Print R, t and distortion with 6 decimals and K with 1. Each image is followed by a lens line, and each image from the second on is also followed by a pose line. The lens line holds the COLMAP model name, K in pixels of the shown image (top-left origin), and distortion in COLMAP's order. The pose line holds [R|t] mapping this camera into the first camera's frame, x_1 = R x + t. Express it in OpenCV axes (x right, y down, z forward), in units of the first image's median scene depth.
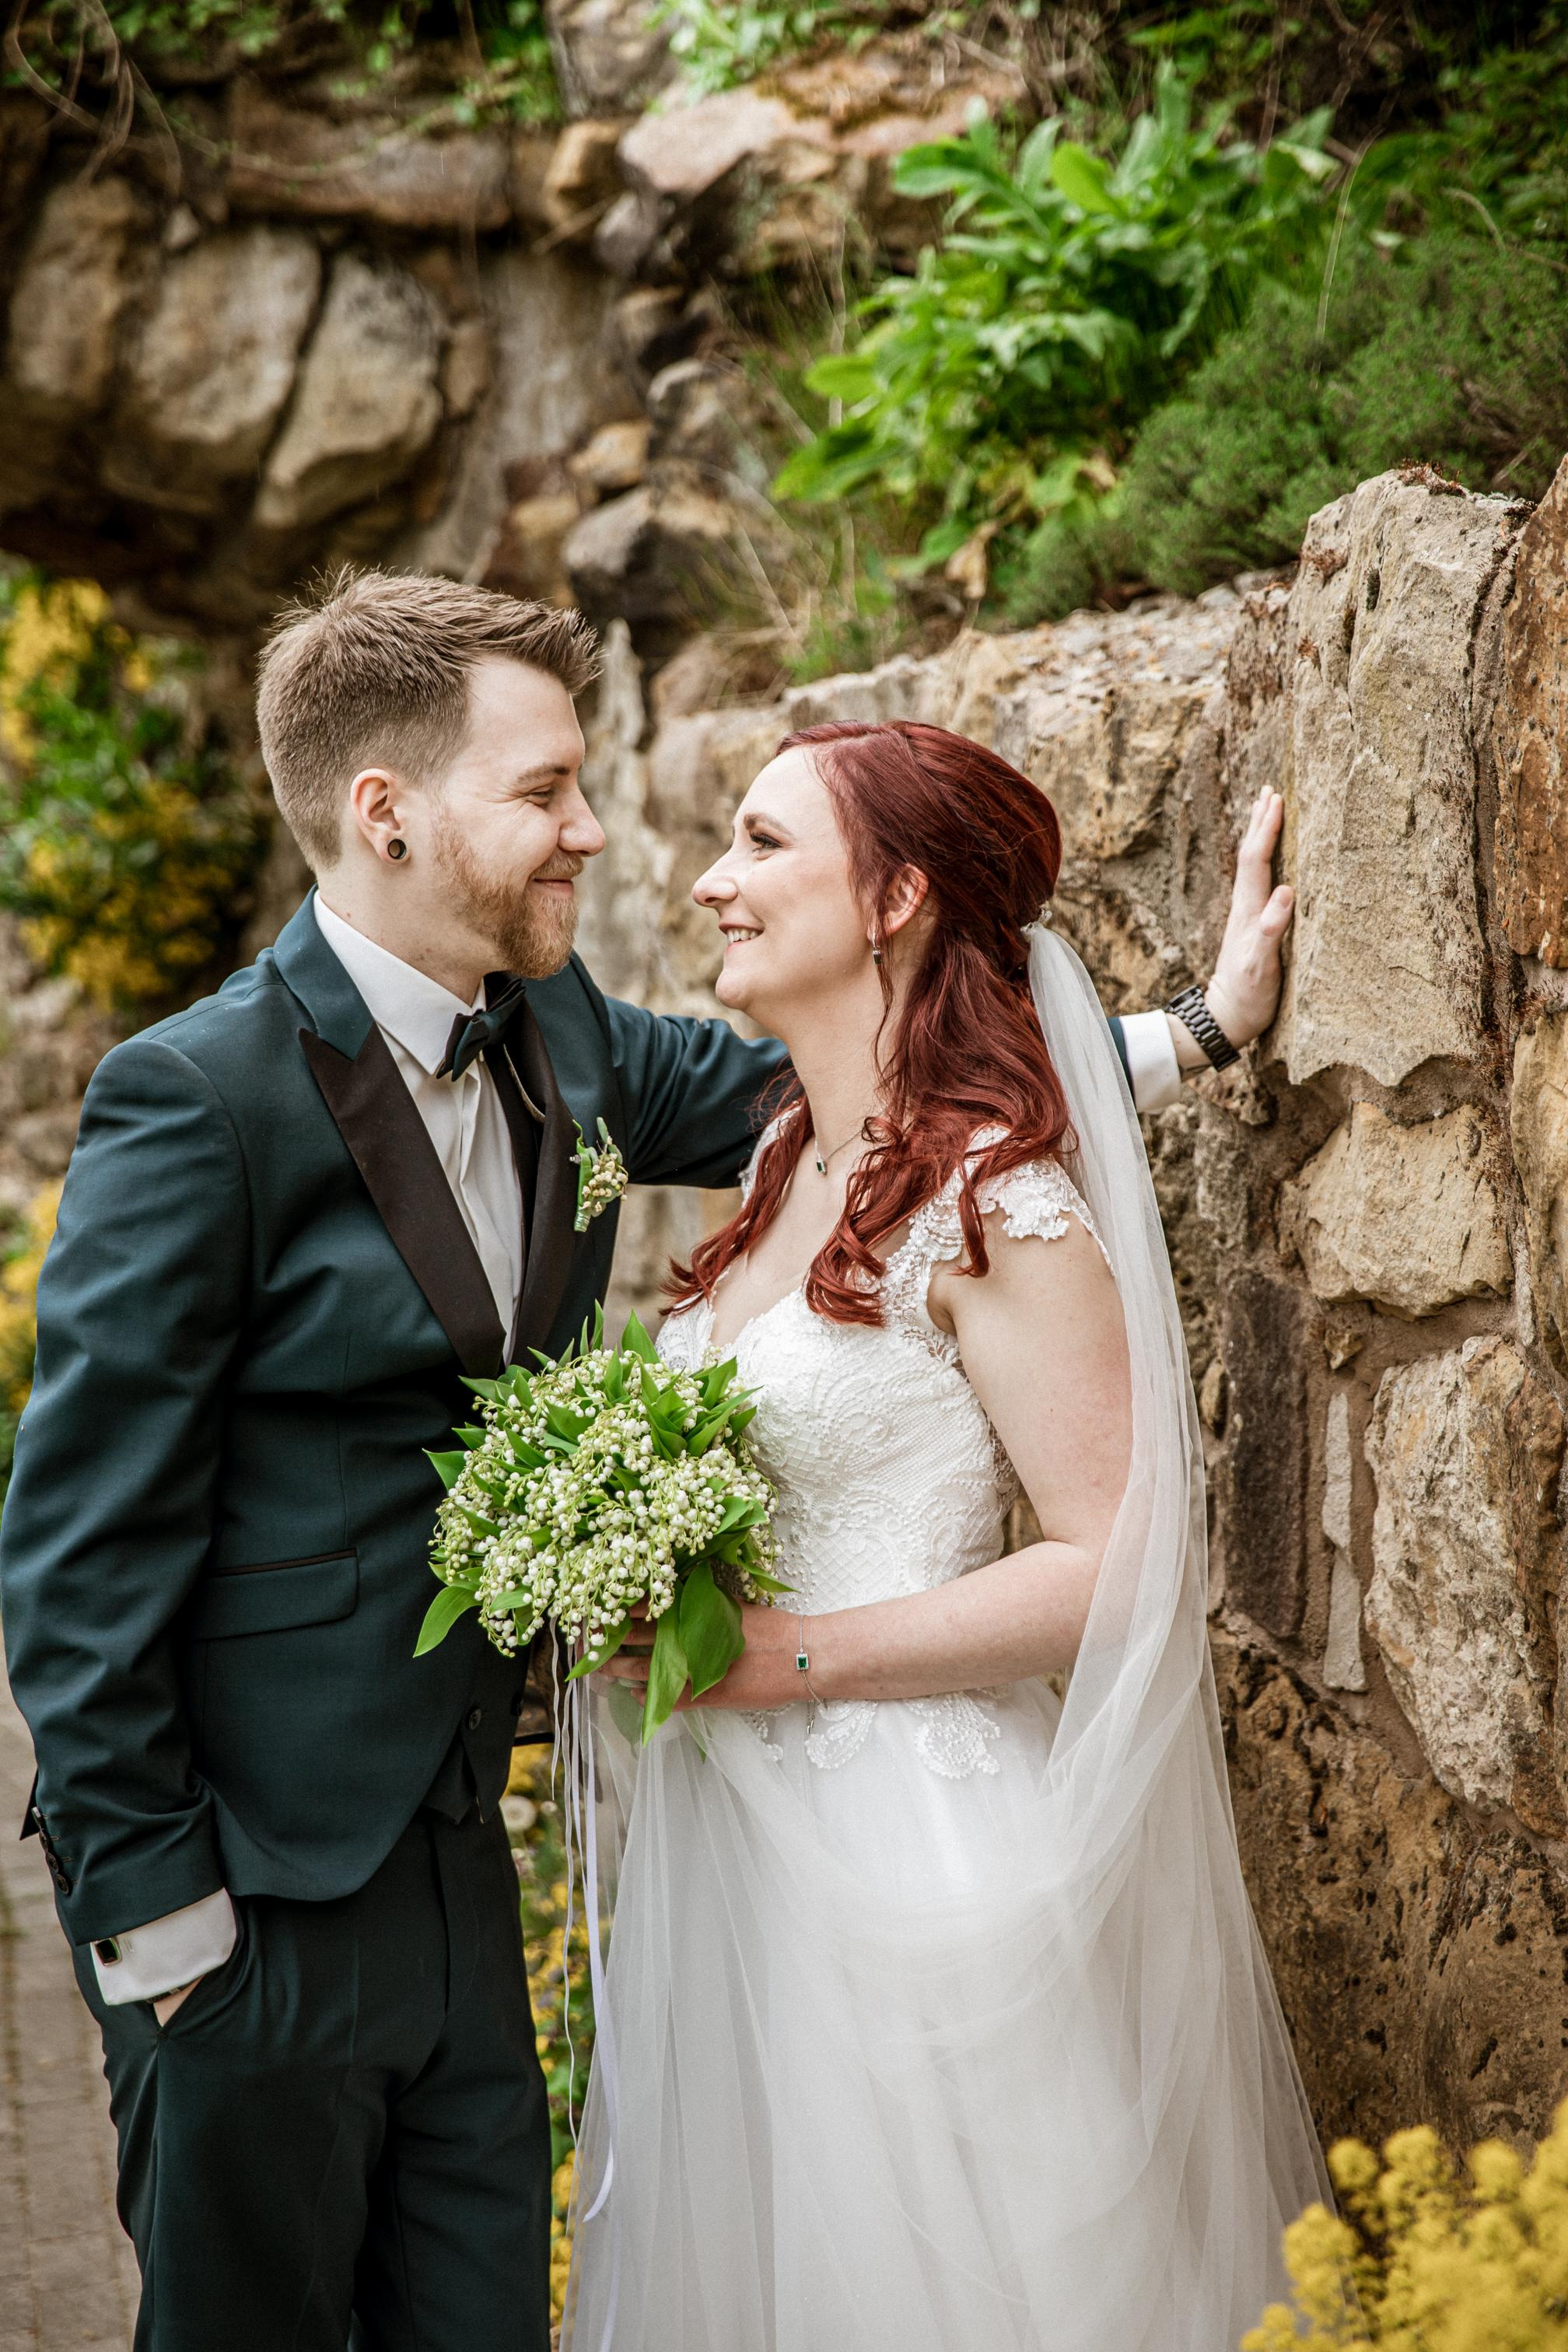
lens RADIAL K [[4602.7, 0, 784.0], [0, 4602.7, 1176.0], [0, 0, 1]] dist [0.270665, 0.022143]
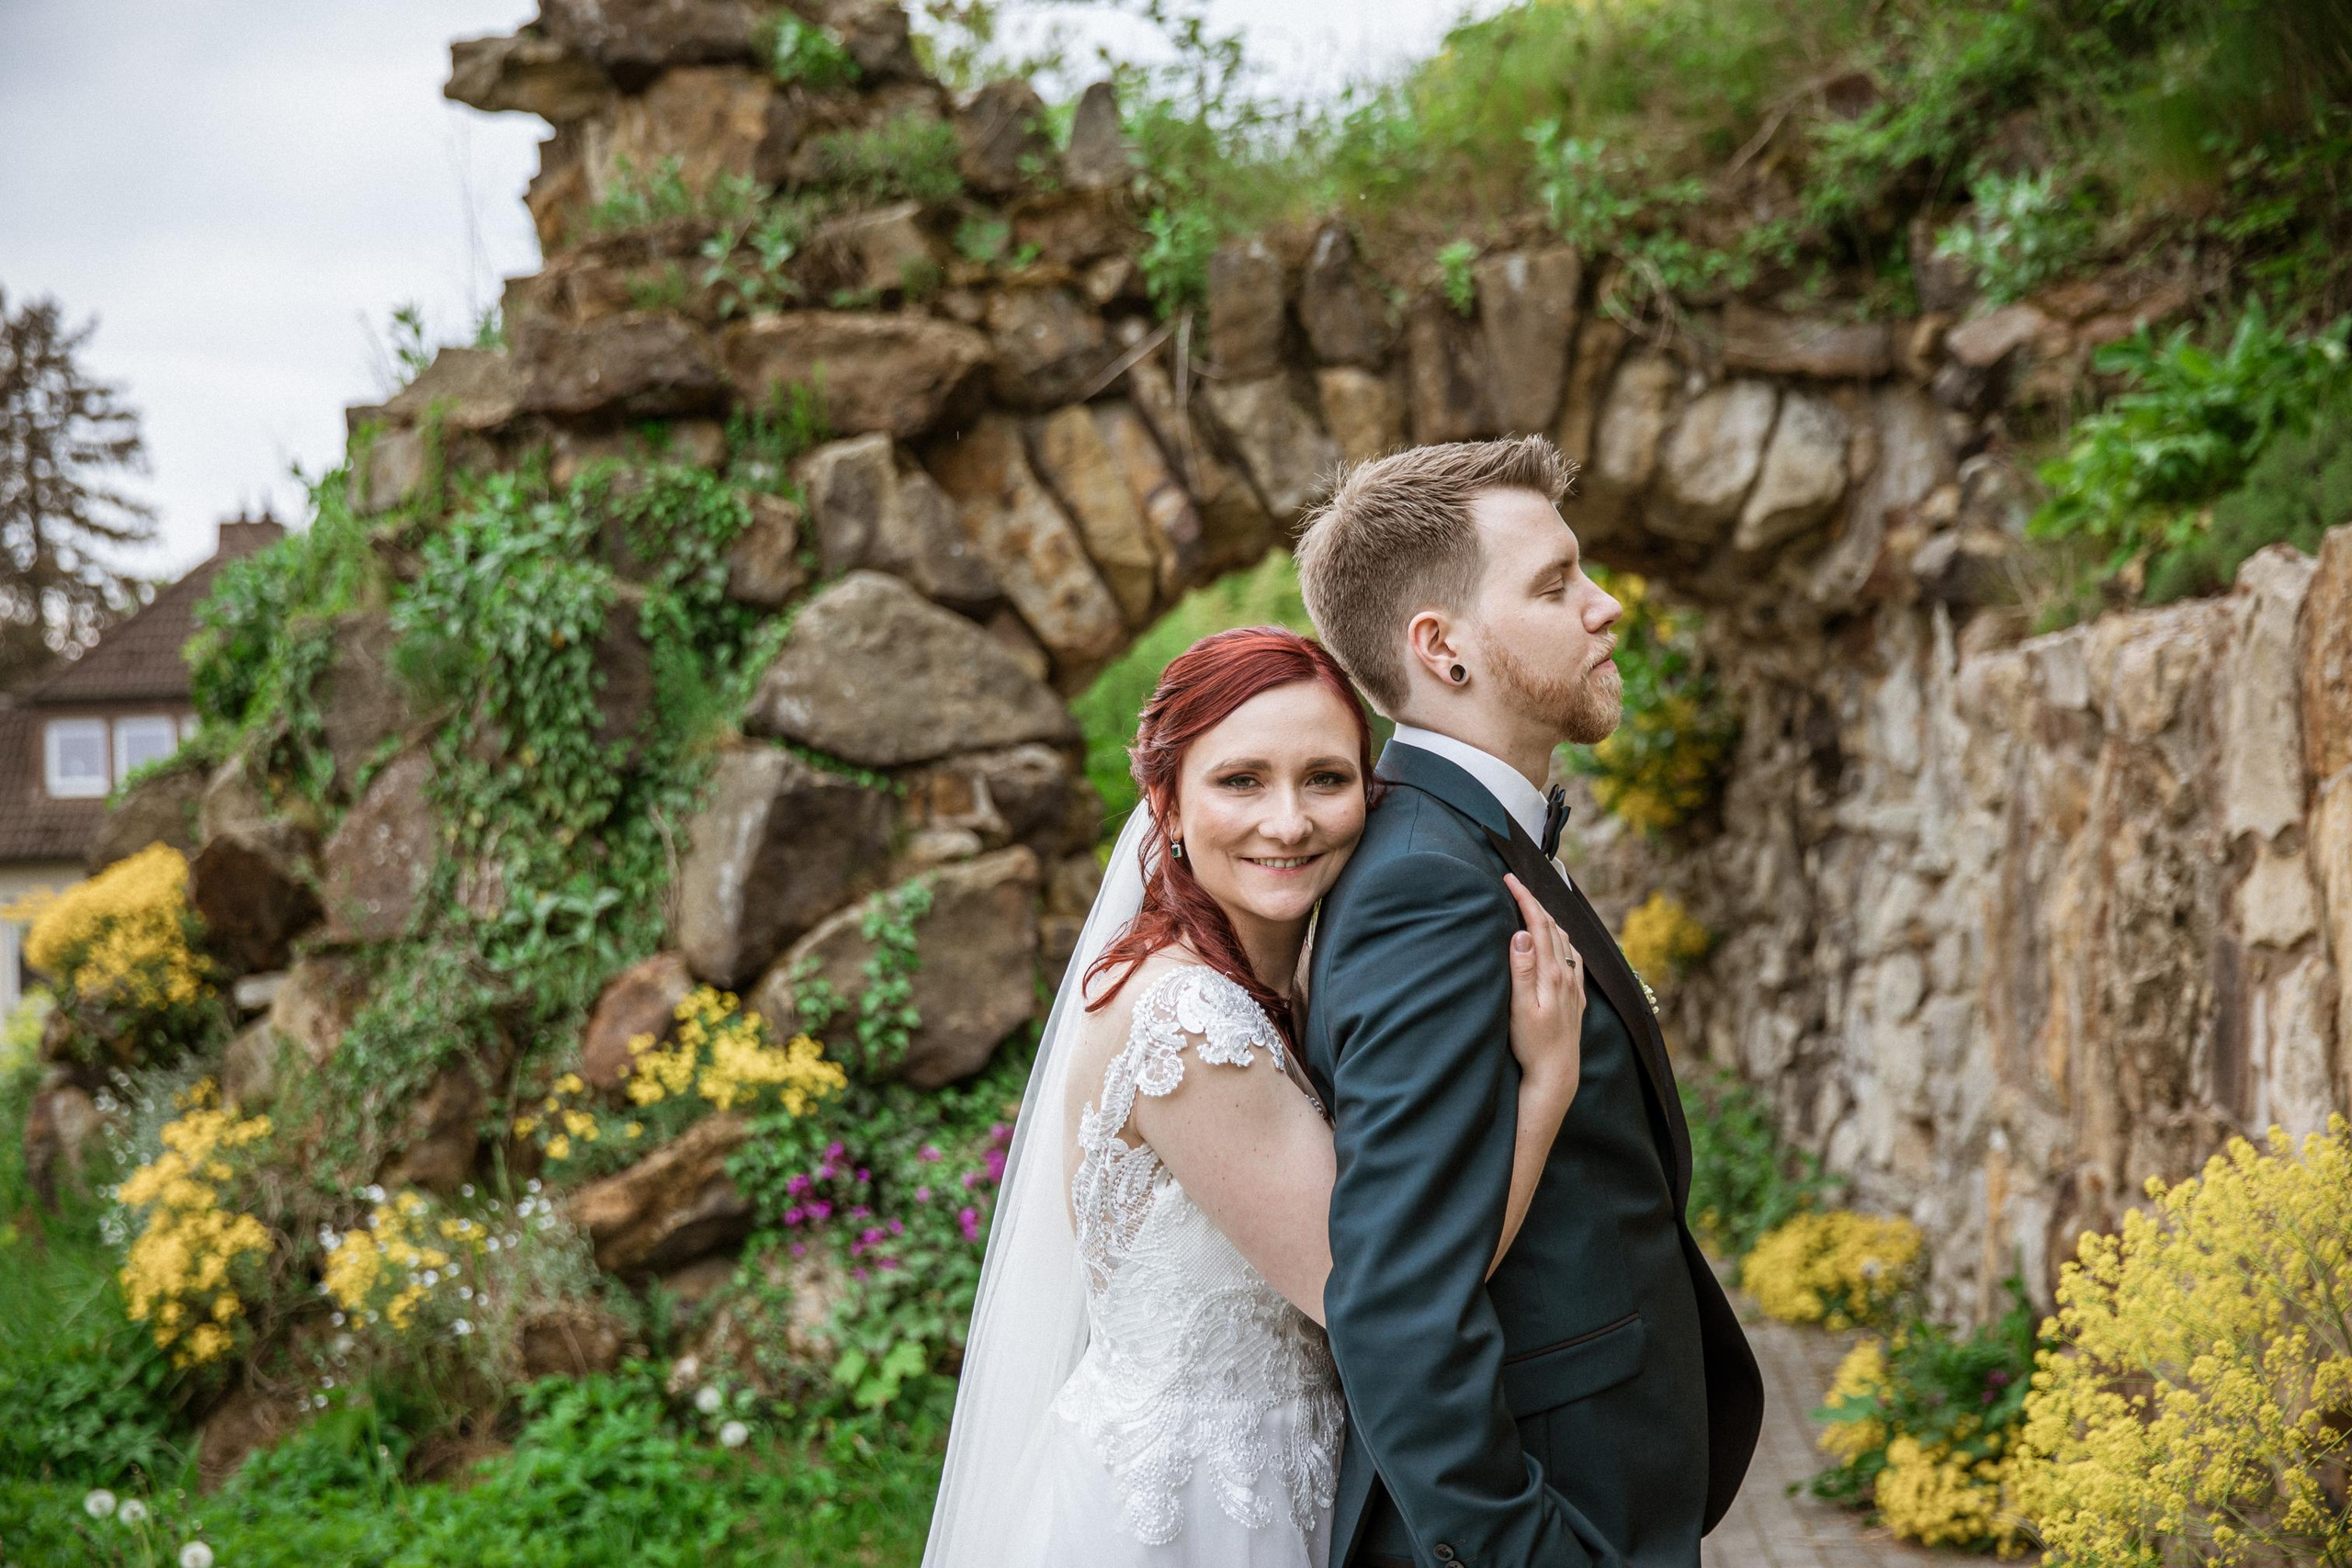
lens RADIAL K [[3319.4, 0, 1171.7], [0, 3319.4, 818.9], [0, 0, 1]] dist [0.132875, -0.022368]
pose [[0.960204, 0.002034, -0.279291, 0.038597], [-0.015104, 0.998888, -0.044653, 0.023400], [0.278890, 0.047094, 0.959168, -0.297204]]
